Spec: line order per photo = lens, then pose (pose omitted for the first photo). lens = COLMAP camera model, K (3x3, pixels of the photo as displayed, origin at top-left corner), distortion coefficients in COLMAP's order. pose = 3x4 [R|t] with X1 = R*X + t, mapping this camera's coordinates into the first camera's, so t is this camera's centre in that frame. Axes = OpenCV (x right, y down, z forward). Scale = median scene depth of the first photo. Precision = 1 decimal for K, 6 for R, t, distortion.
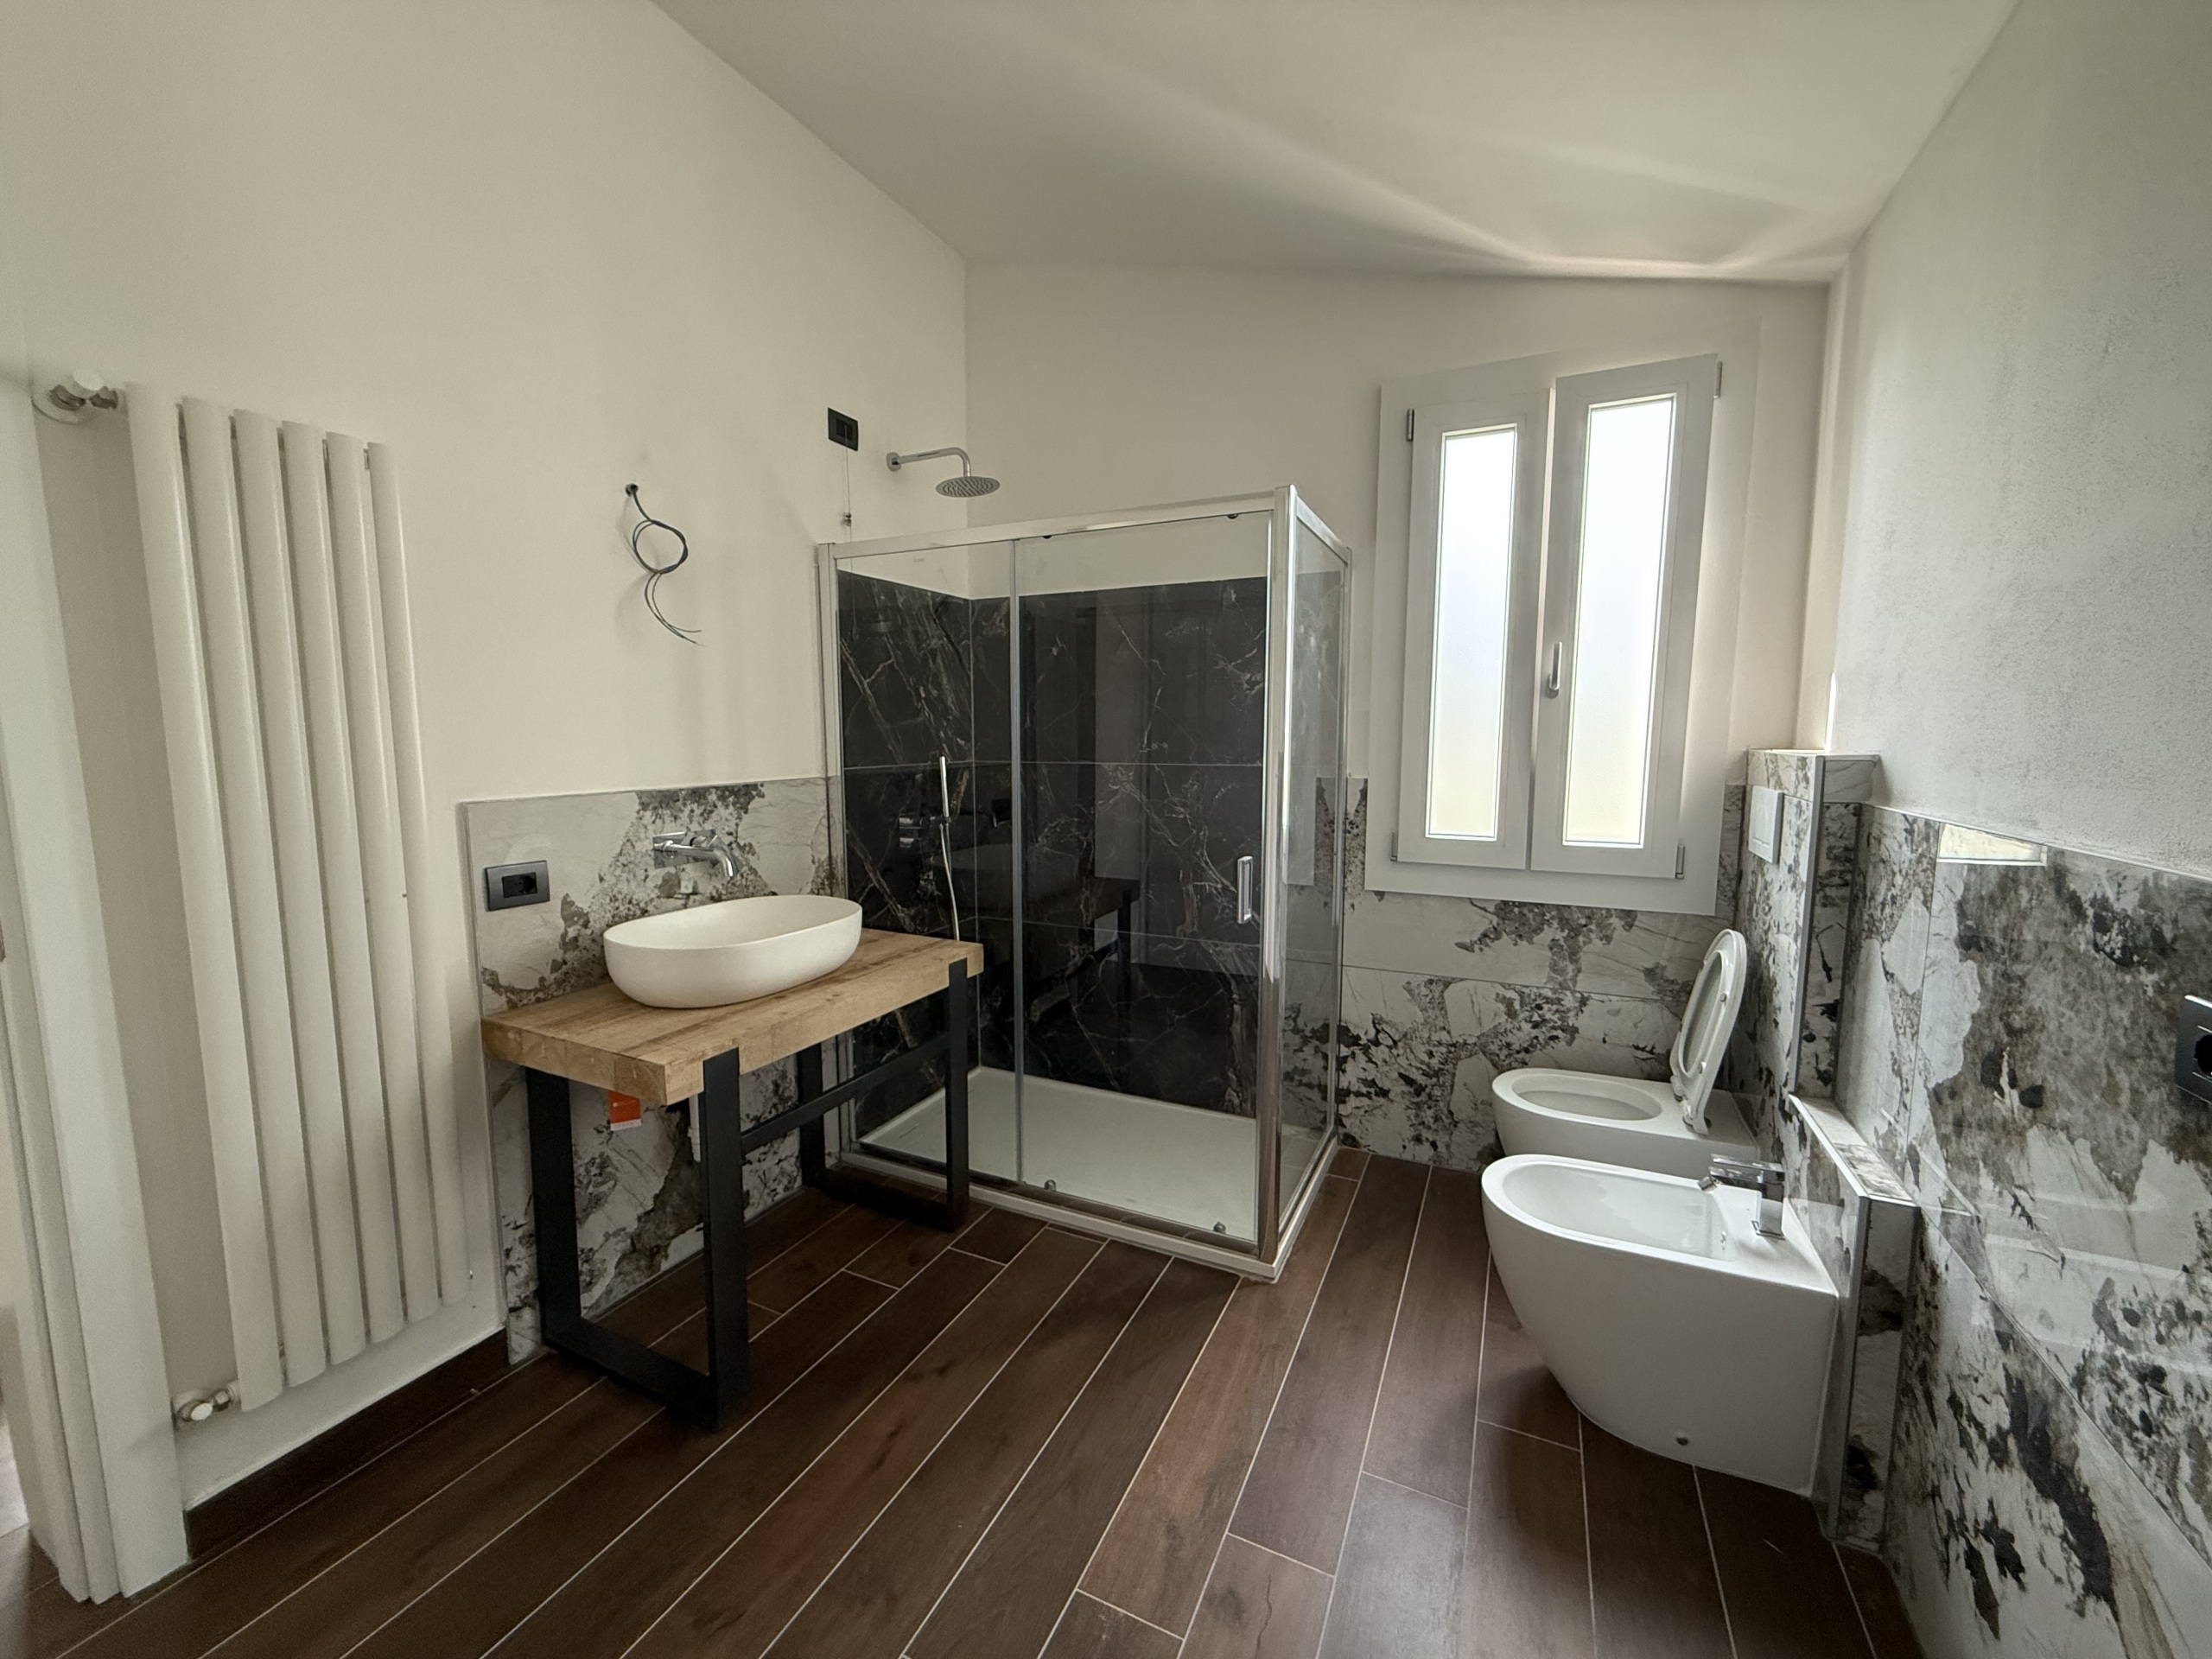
lens RADIAL K [[880.9, 0, 1104.6], [0, 880.9, 826.9], [0, 0, 1]] dist [-0.000149, 0.000046]
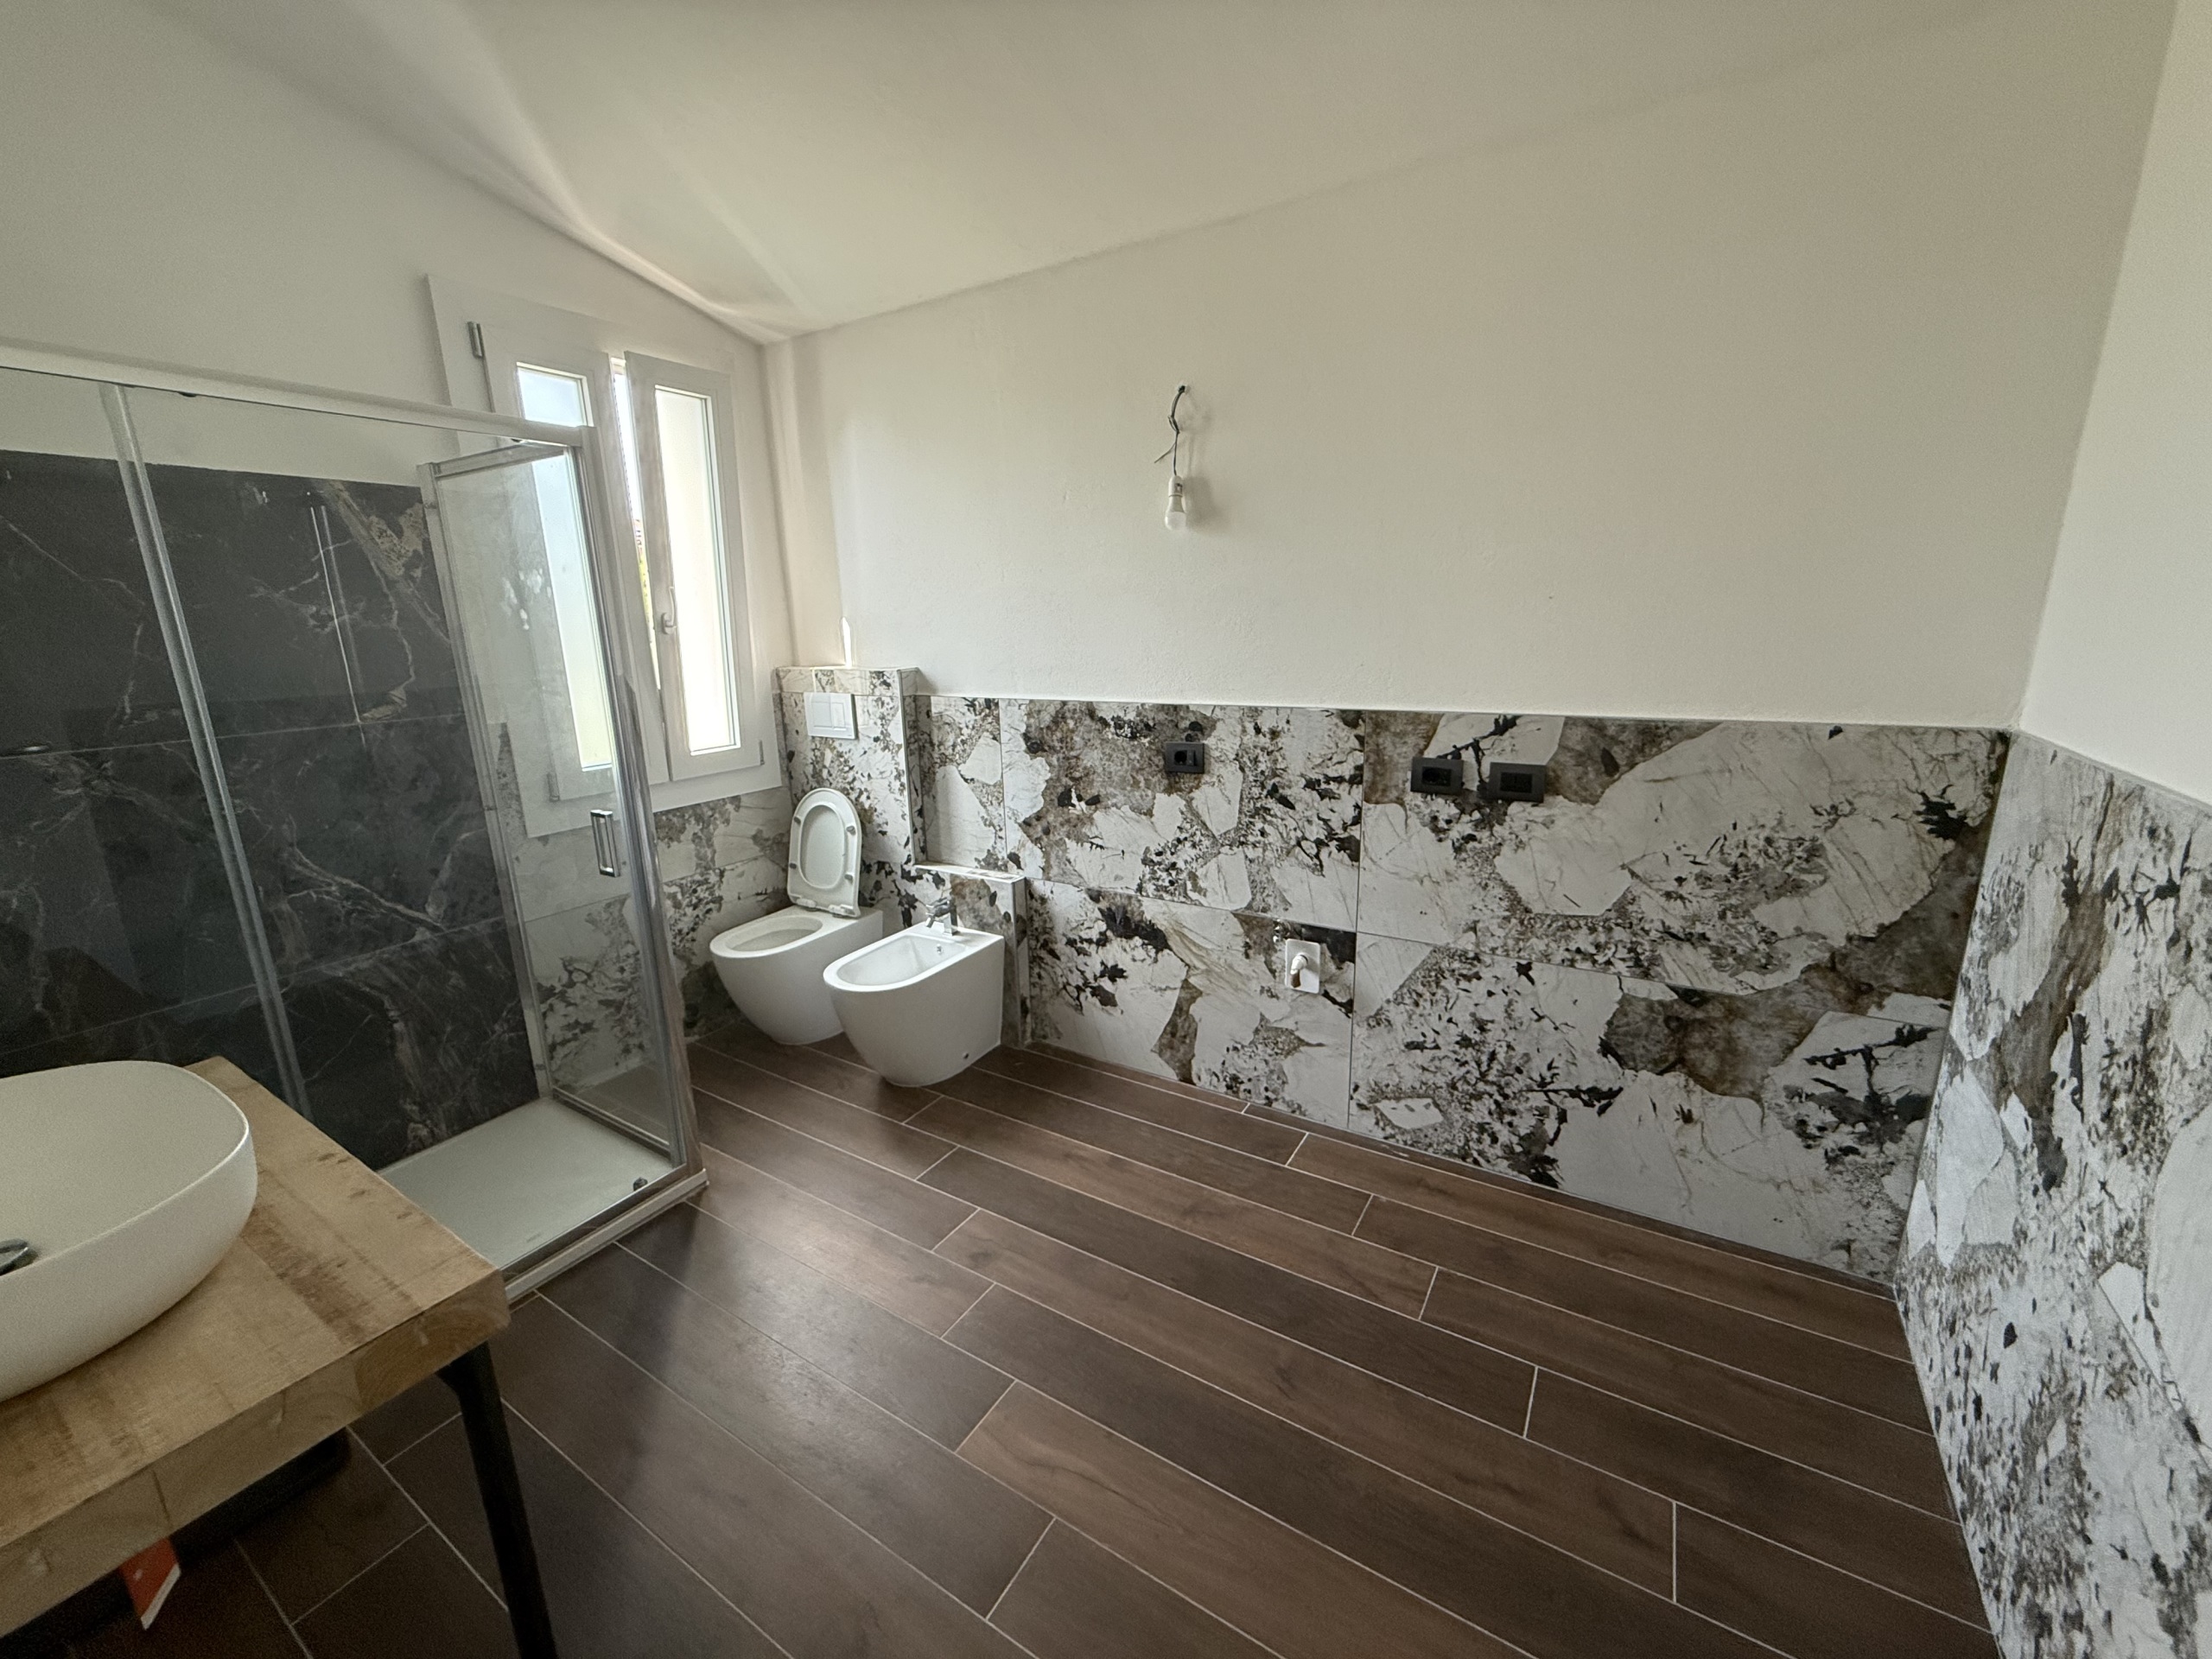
lens RADIAL K [[880.9, 0, 1097.0], [0, 880.9, 824.7], [0, 0, 1]] dist [-0.000149, 0.000046]
pose [[0.113200, -0.229867, 0.966616, -0.756921], [0.133110, 0.967608, 0.214514, -0.090247], [-0.984615, 0.104383, 0.140131, 0.345569]]
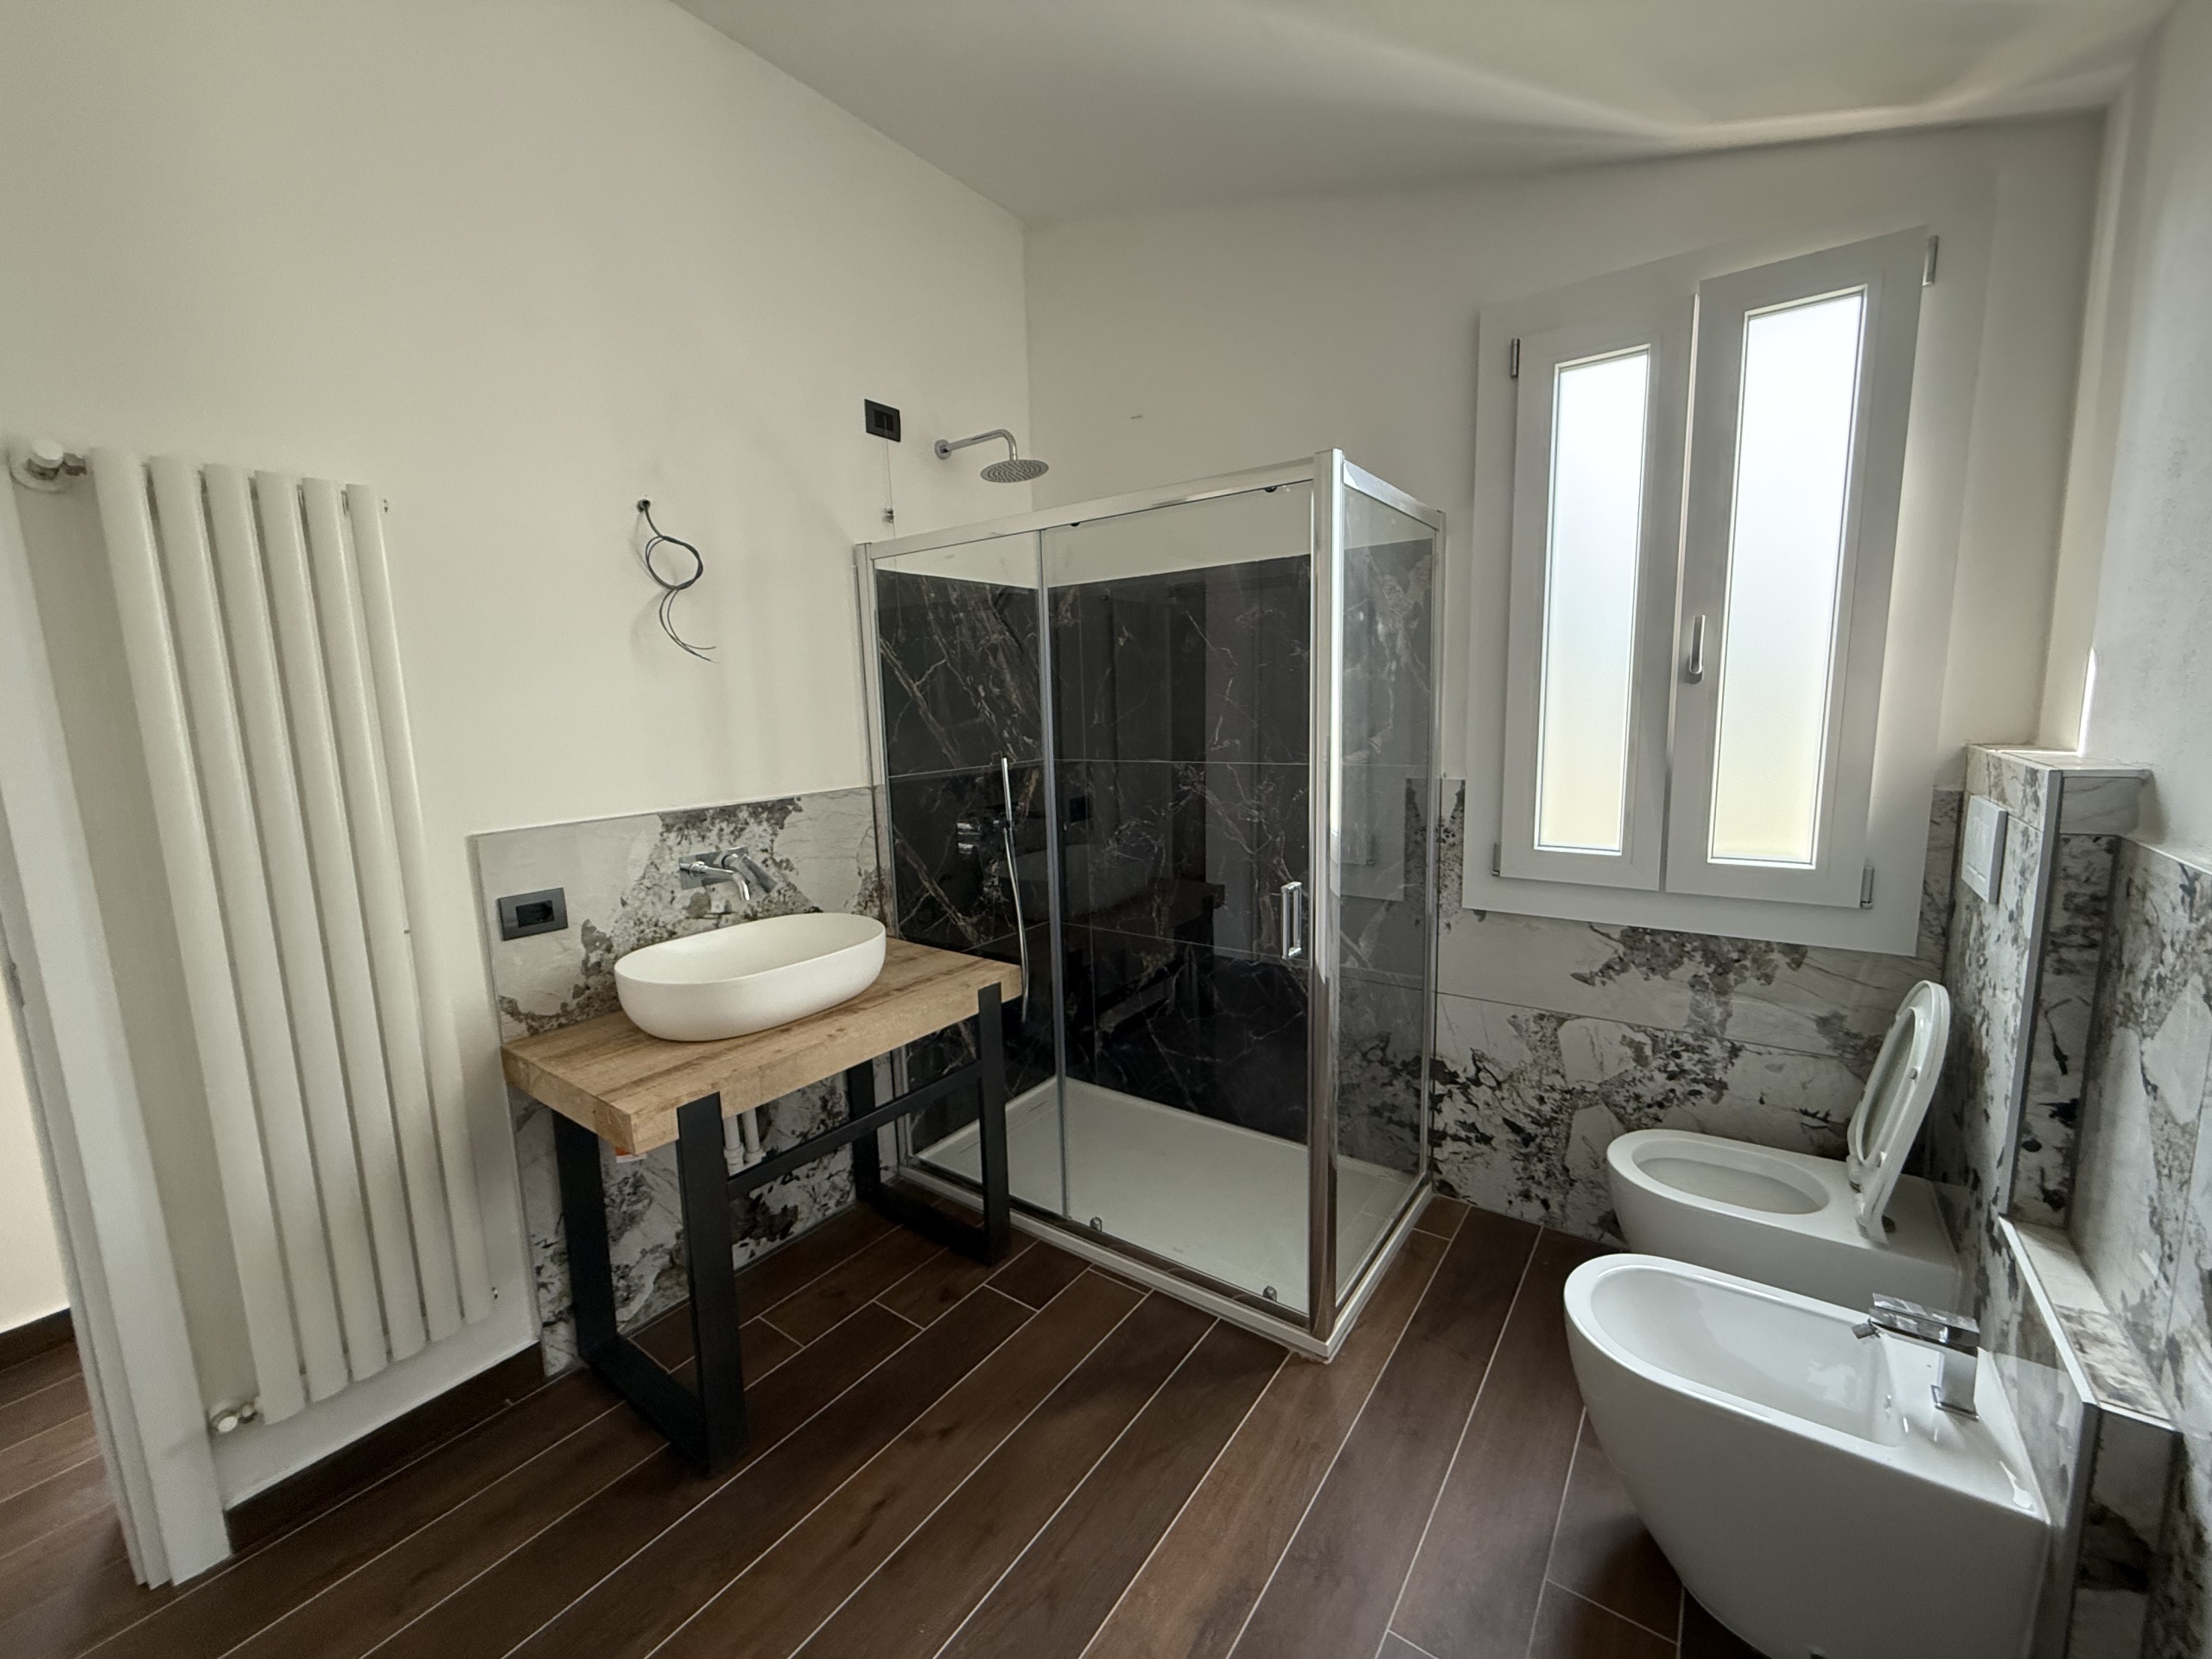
lens RADIAL K [[880.9, 0, 1105.4], [0, 880.9, 825.8], [0, 0, 1]] dist [-0.000149, 0.000046]
pose [[0.983893, -0.002710, -0.178736, 0.141730], [0.008910, 0.999386, 0.033892, -0.056519], [0.178534, -0.034939, 0.983313, 0.117890]]
